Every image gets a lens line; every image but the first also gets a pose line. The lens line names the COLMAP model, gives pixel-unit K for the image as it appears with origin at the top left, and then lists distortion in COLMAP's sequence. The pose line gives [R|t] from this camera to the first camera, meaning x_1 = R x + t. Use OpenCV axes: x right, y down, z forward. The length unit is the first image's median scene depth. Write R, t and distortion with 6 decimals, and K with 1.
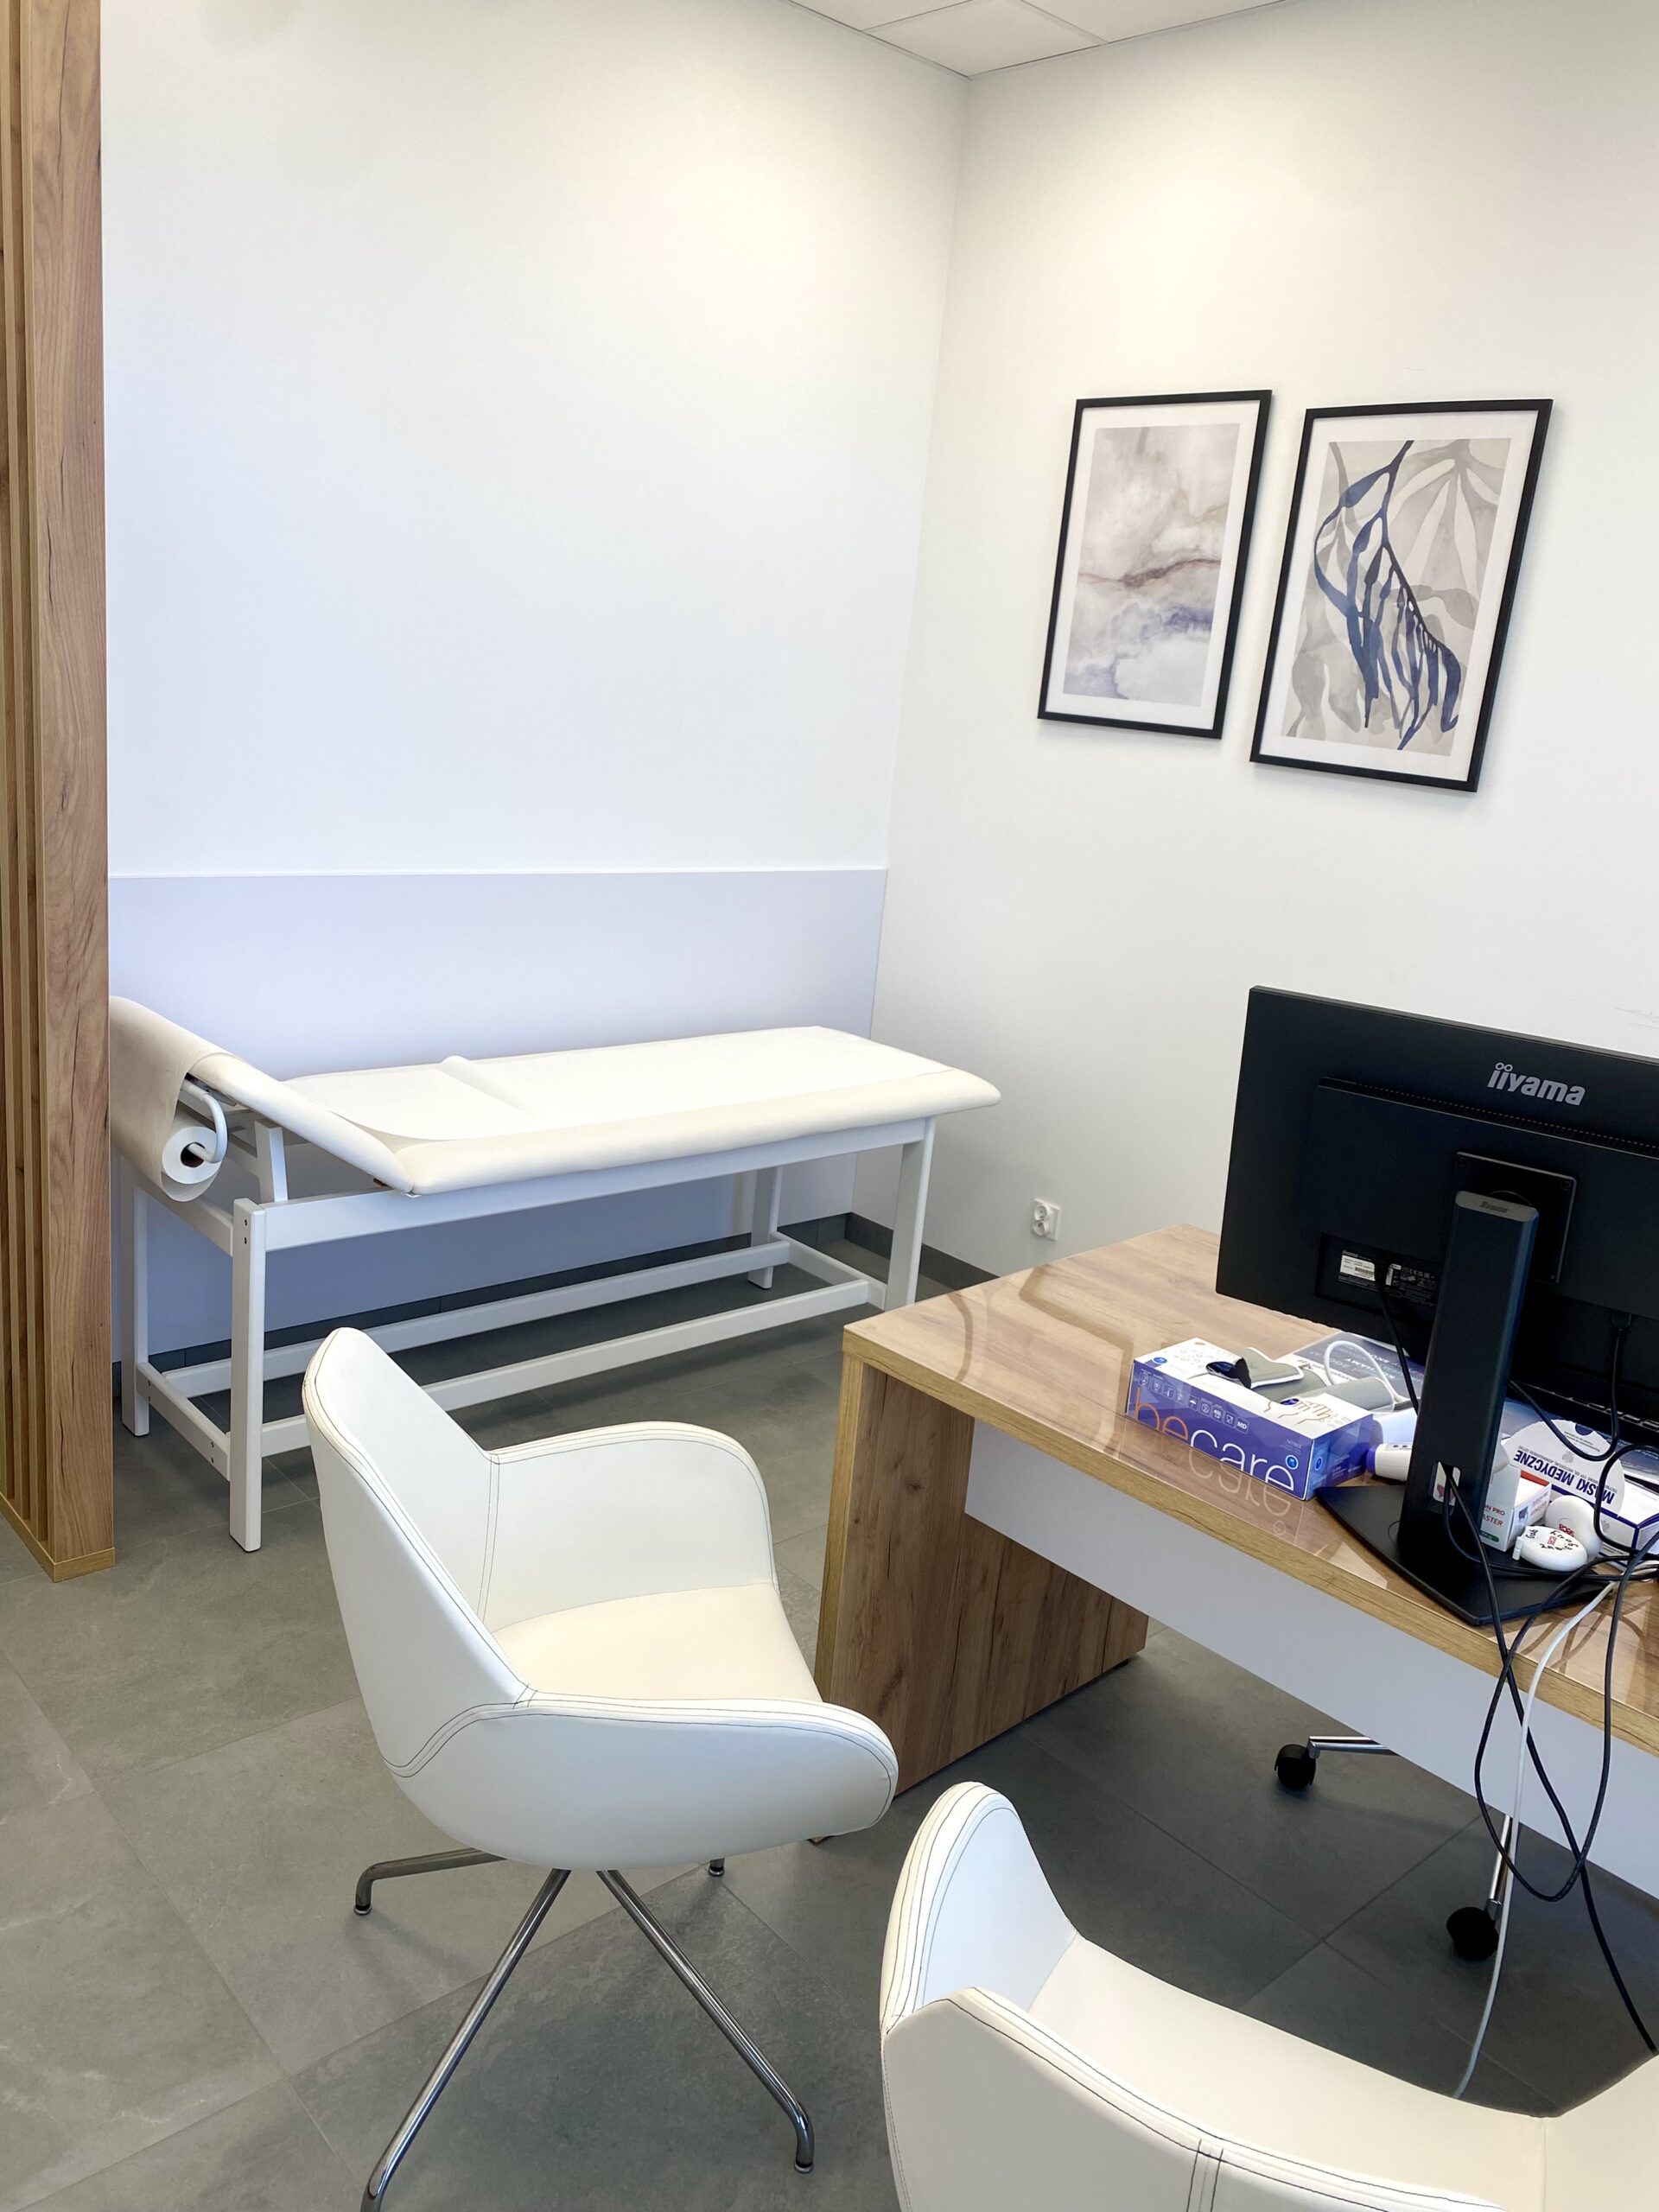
lens RADIAL K [[1704.2, 0, 829.5], [0, 1704.2, 1106.0], [0, 0, 1]] dist [0.000895, -0.003045]
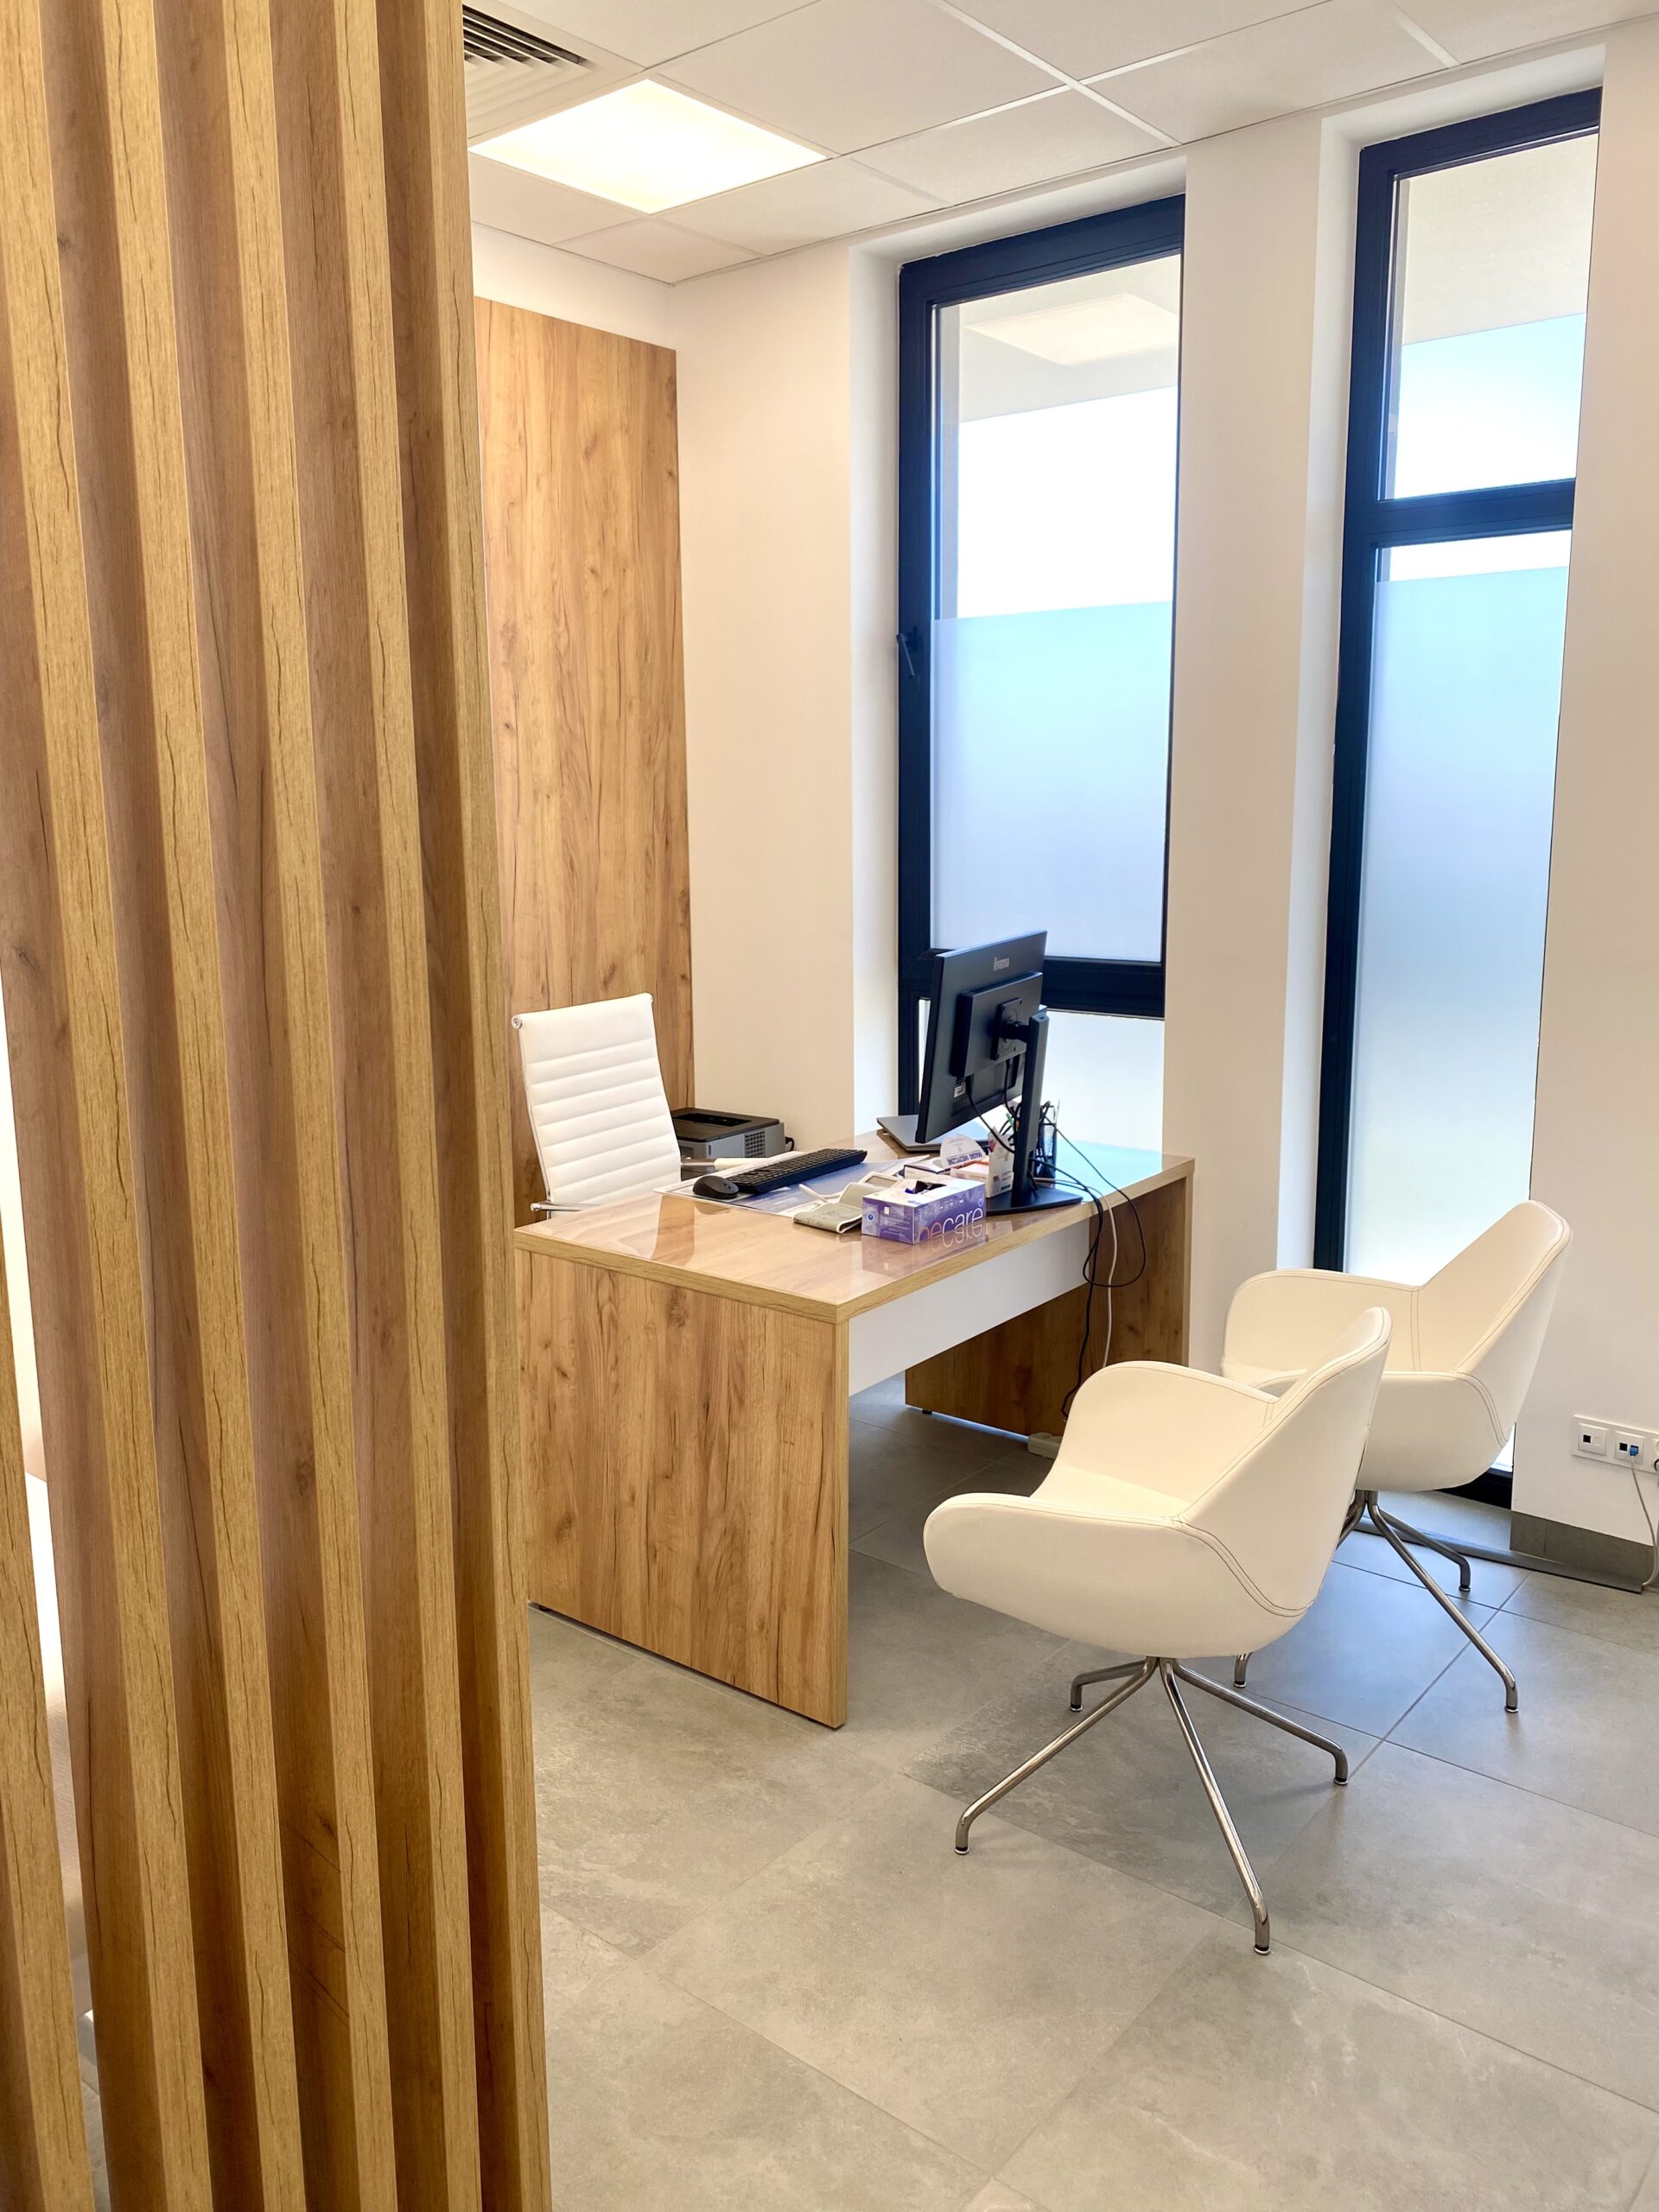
lens RADIAL K [[1704.2, 0, 829.5], [0, 1704.2, 1106.0], [0, 0, 1]] dist [0.000895, -0.003045]
pose [[-0.171234, -0.253207, 0.952137, -1.320669], [0.244495, 0.925259, 0.290030, -0.425333], [-0.954411, 0.282456, -0.096528, 1.231484]]
